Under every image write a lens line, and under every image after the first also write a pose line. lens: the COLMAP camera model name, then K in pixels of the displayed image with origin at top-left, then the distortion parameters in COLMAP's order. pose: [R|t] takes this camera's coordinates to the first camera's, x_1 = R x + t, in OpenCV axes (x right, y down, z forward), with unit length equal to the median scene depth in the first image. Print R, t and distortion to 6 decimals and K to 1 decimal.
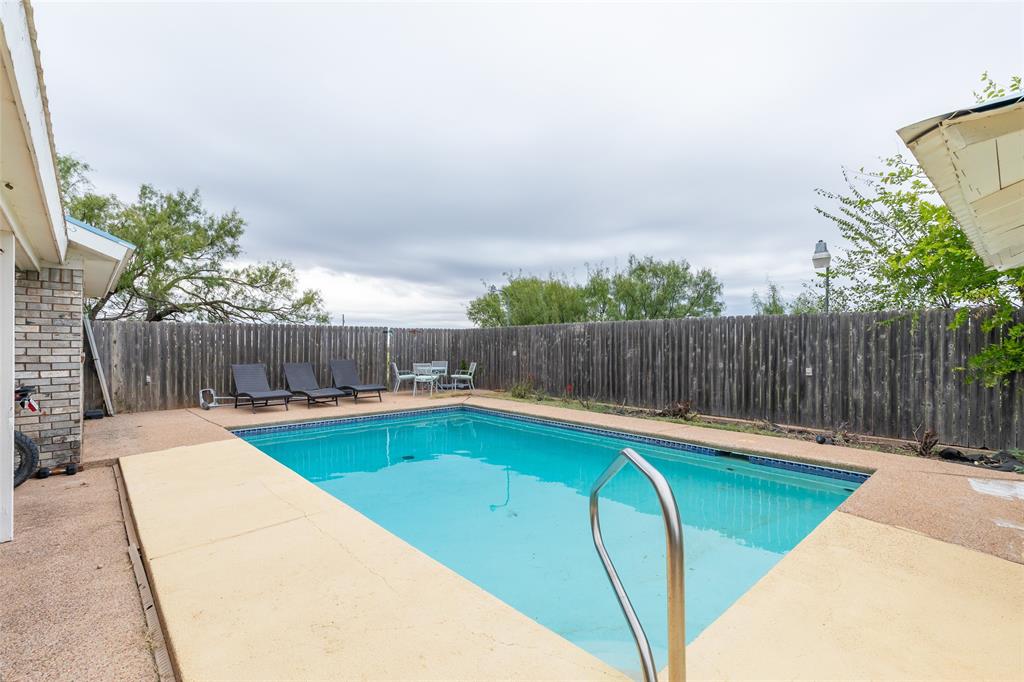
lens RADIAL K [[468.8, 0, 508.7], [0, 468.8, 346.5], [0, 0, 1]] dist [-0.000520, 0.000030]
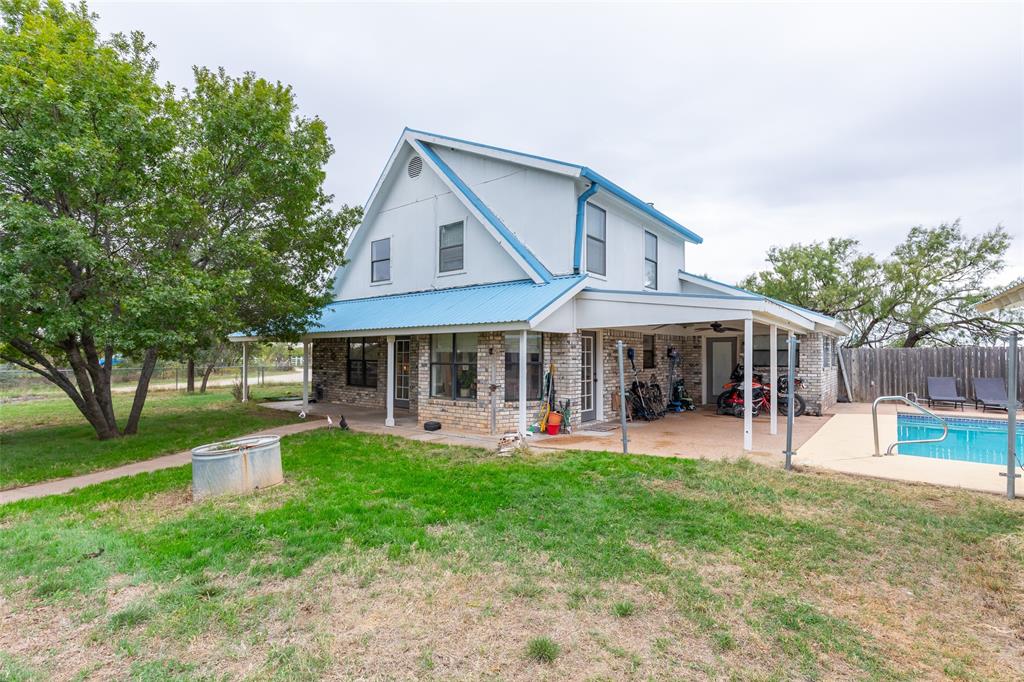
lens RADIAL K [[494.2, 0, 508.7], [0, 494.2, 350.1], [0, 0, 1]] dist [0.004719, 0.000612]
pose [[0.177445, -0.011180, -0.984067, 0.288675], [-0.006408, 0.999901, -0.012515, -0.006721], [0.984110, 0.008527, 0.177356, -0.227619]]
